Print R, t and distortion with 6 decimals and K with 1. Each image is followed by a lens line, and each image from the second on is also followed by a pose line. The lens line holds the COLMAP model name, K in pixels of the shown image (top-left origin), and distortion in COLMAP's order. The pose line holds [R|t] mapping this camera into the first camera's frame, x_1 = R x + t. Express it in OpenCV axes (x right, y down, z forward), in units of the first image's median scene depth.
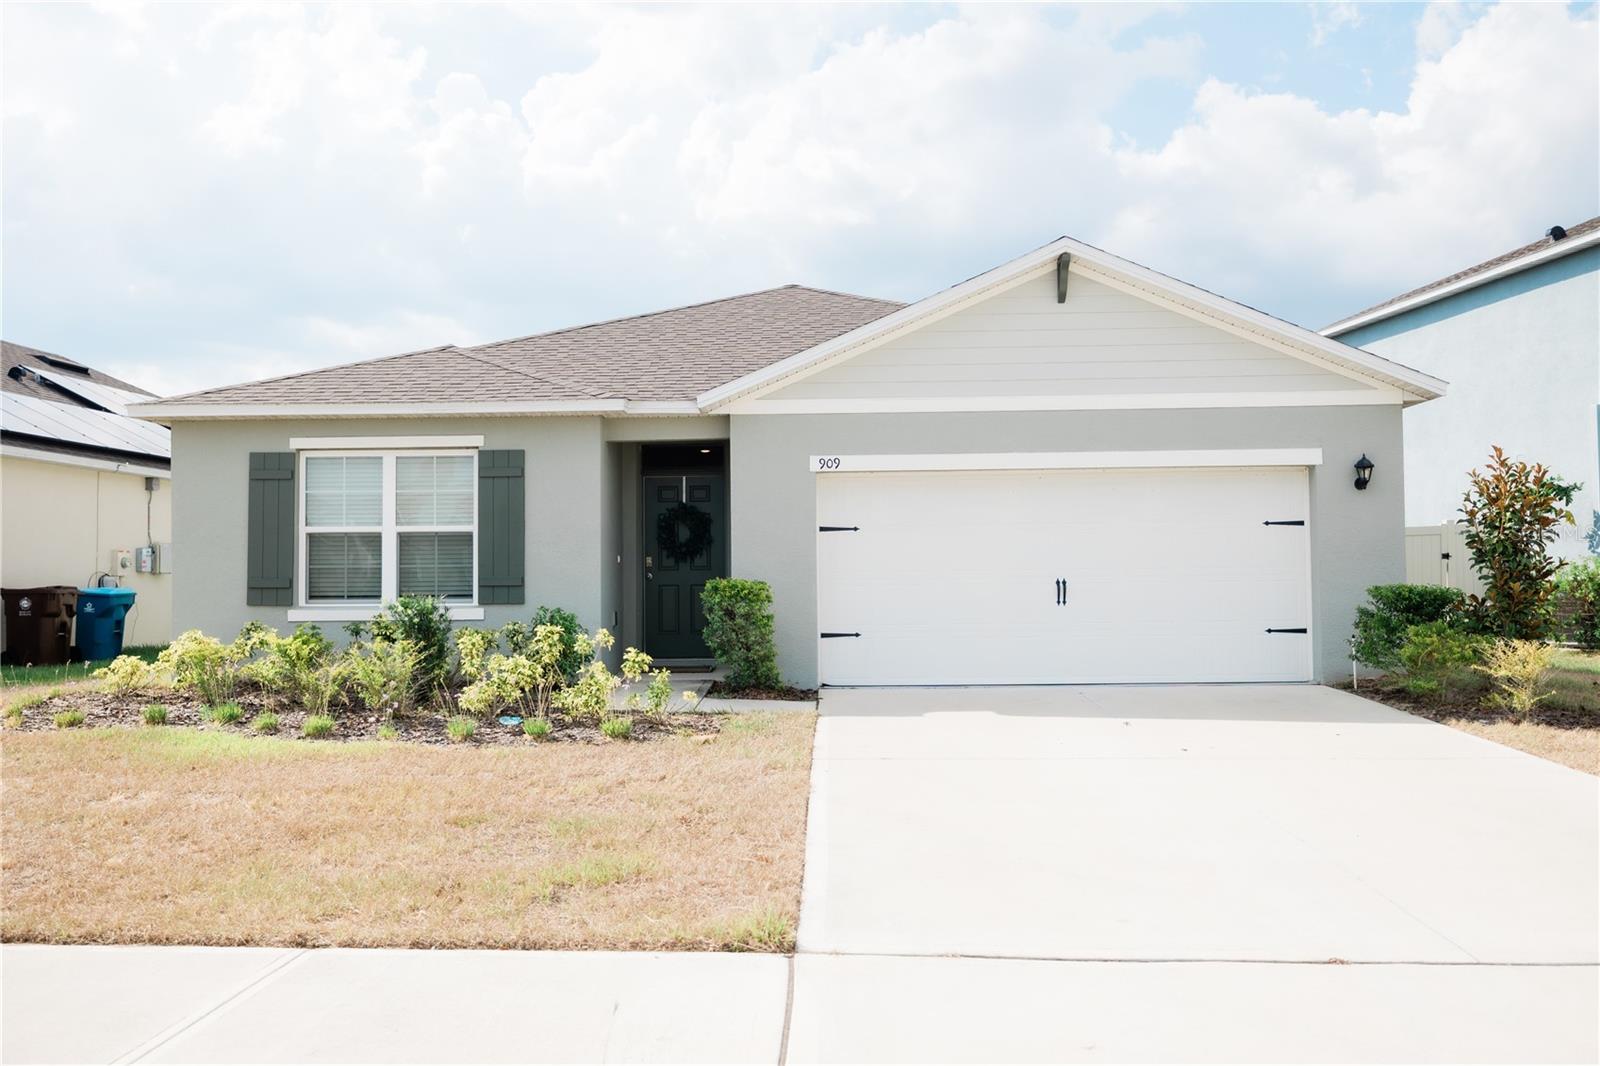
lens RADIAL K [[1308.9, 0, 795.7], [0, 1308.9, 532.6], [0, 0, 1]] dist [-0.005562, -0.000190]
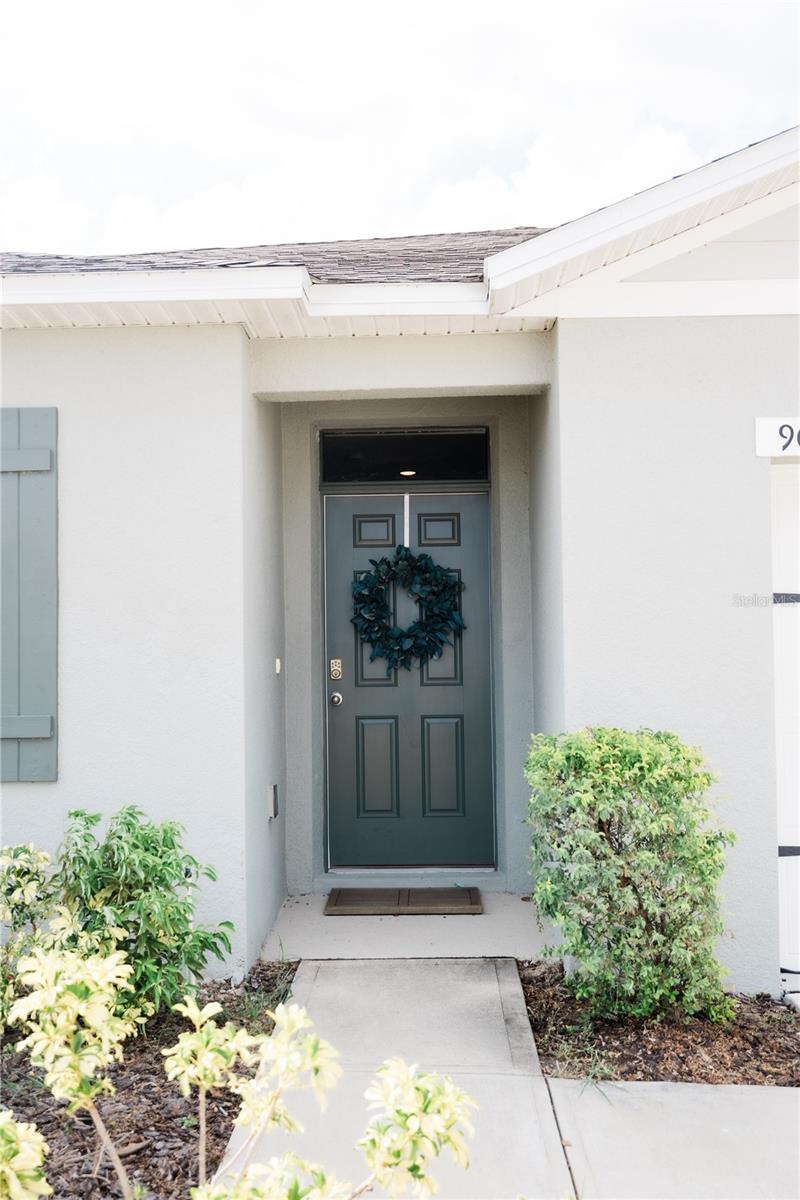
lens RADIAL K [[1172.3, 0, 403.0], [0, 1172.3, 600.7], [0, 0, 1]] dist [0.005736, 0.000000]
pose [[0.999939, -0.002491, 0.010764, -0.091932], [0.002609, 0.999936, -0.011027, 0.001753], [-0.010736, 0.011054, 0.999881, 0.562289]]
